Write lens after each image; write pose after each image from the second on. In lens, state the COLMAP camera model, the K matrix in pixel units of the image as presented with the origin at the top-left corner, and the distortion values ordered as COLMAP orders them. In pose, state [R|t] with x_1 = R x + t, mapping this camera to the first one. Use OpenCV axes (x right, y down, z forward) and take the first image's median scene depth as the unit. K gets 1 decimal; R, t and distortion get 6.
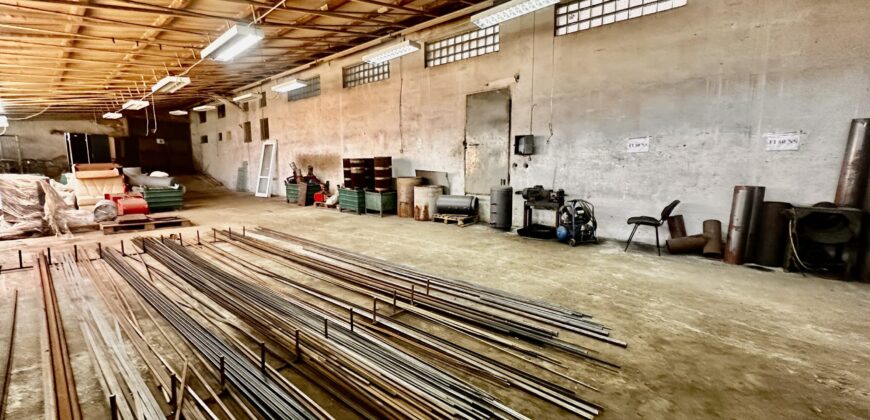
lens RADIAL K [[345.9, 0, 434.9], [0, 345.9, 211.0], [0, 0, 1]] dist [-0.002465, -0.000116]
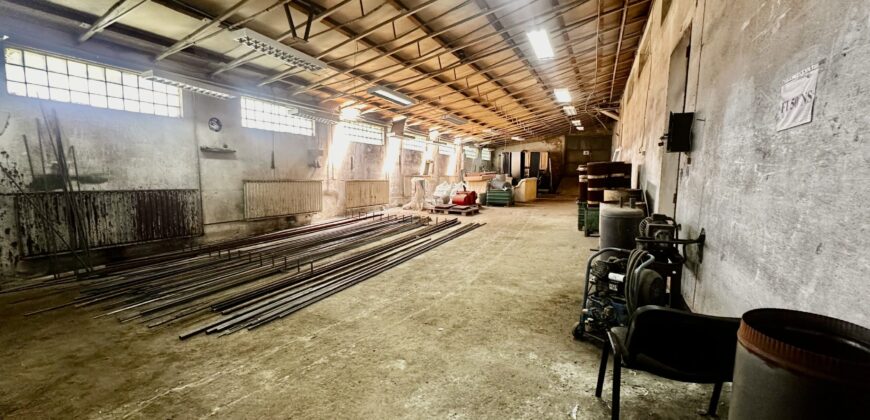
lens RADIAL K [[345.9, 0, 435.3], [0, 345.9, 212.0], [0, 0, 1]] dist [-0.002465, -0.000116]
pose [[0.250668, 0.109608, -0.961848, 0.935121], [-0.127311, 0.988673, 0.079486, -0.103239], [0.959665, 0.102529, 0.261783, 0.769008]]
